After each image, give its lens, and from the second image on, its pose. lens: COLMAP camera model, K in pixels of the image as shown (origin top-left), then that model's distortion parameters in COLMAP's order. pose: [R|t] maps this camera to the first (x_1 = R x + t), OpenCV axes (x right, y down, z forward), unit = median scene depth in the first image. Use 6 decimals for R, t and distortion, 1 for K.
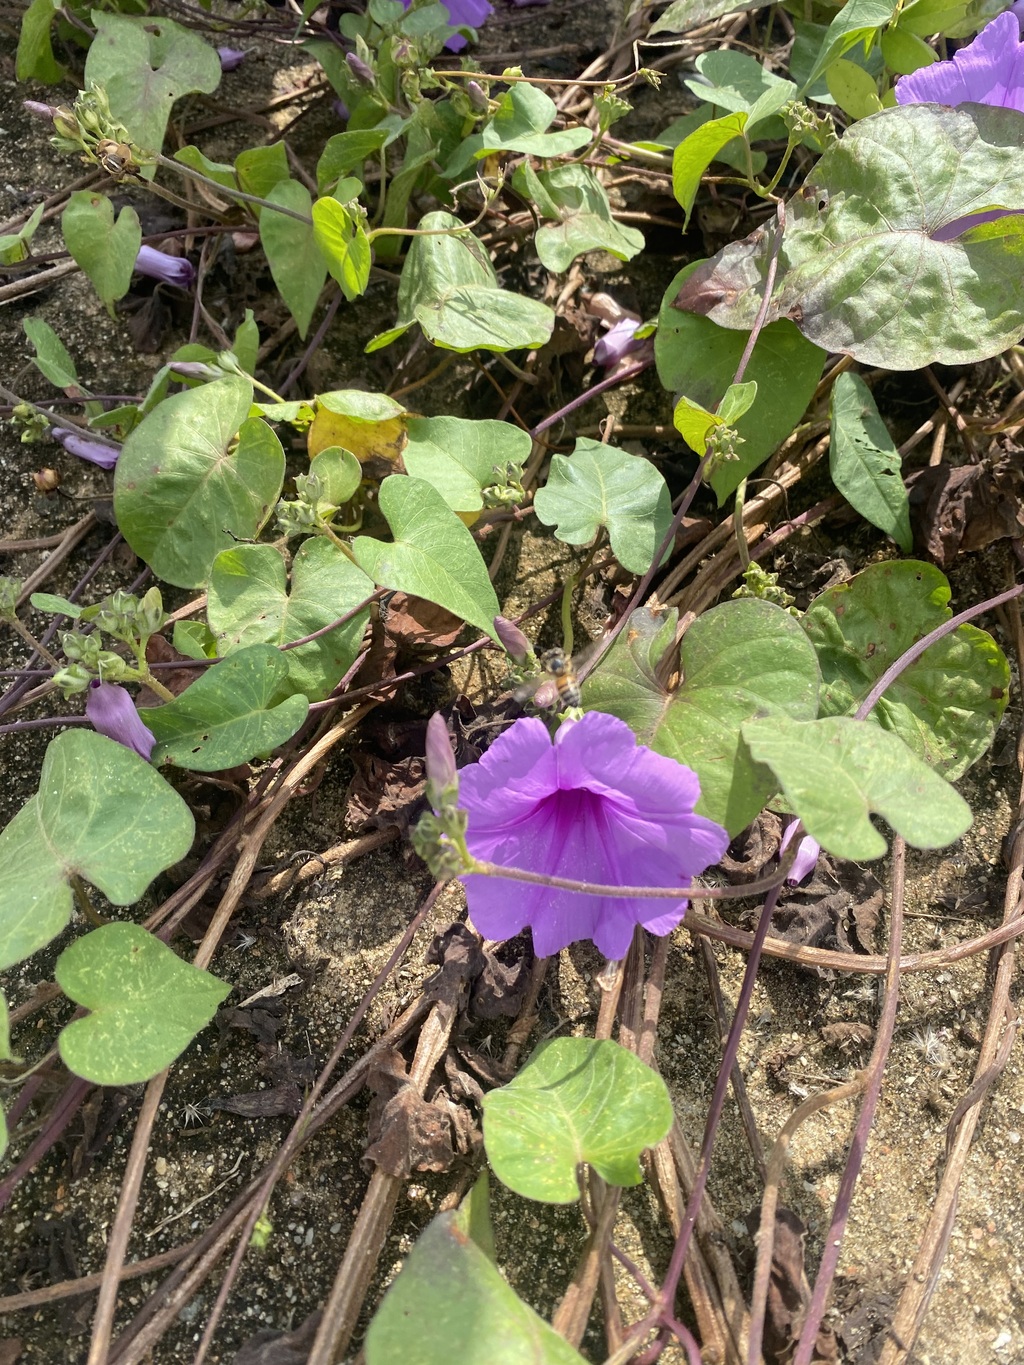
lens RADIAL K [[1051.5, 0, 518.3], [0, 1051.5, 683.5], [0, 0, 1]] dist [-0.021431, 0.002017]
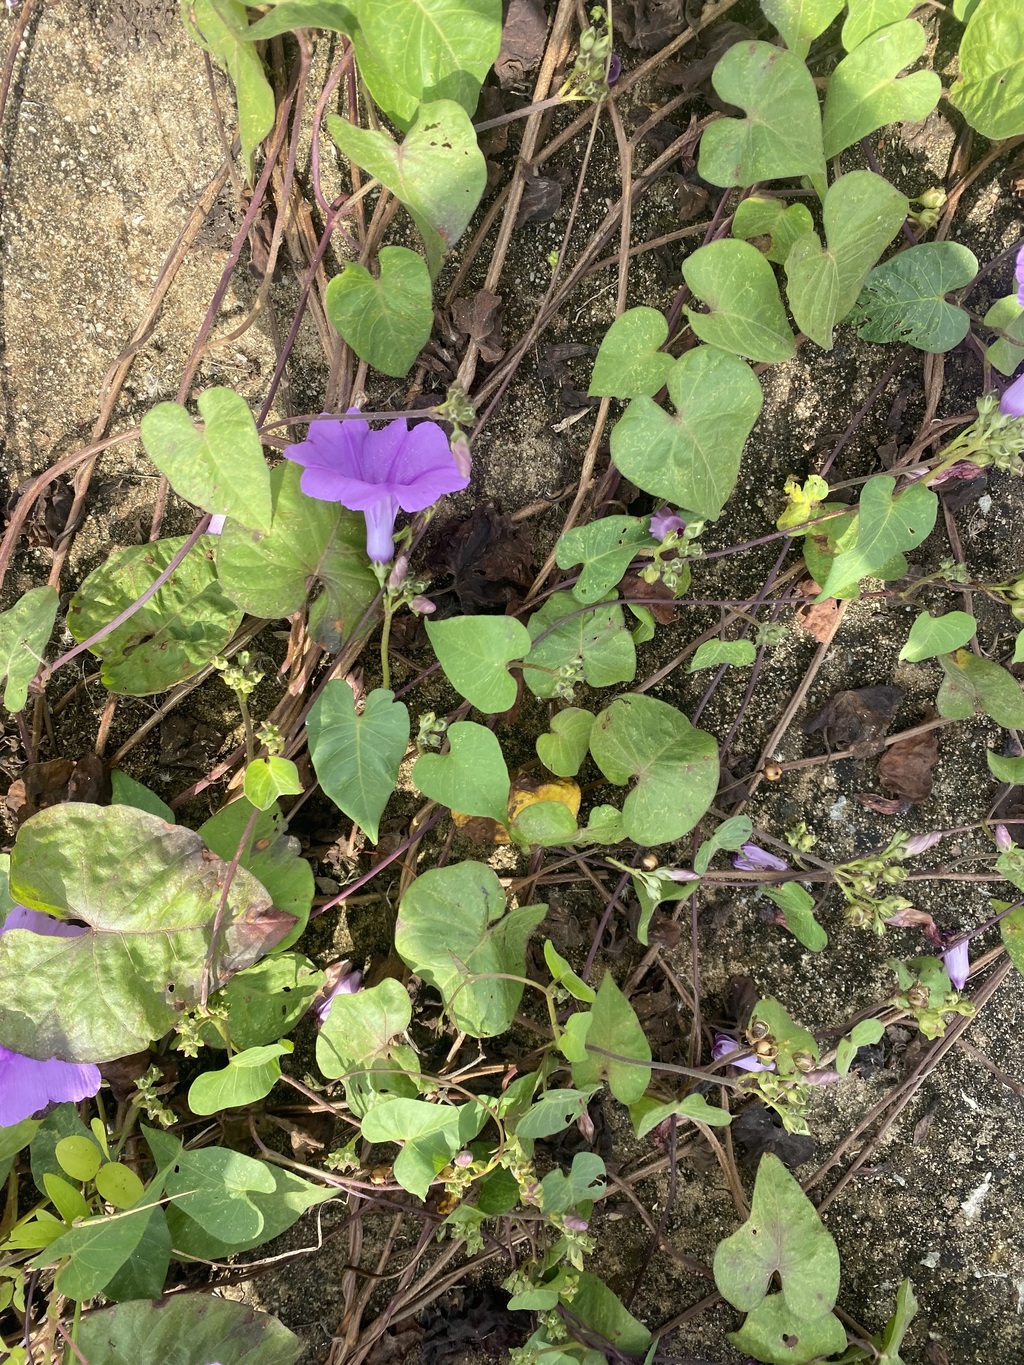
lens RADIAL K [[1051.5, 0, 516.8], [0, 1051.5, 684.5], [0, 0, 1]] dist [-0.021431, 0.002017]
pose [[-0.996543, 0.017796, -0.081151, -0.016390], [-0.048705, -0.916470, 0.397127, -0.718354], [-0.067306, 0.399706, 0.914169, -0.304970]]
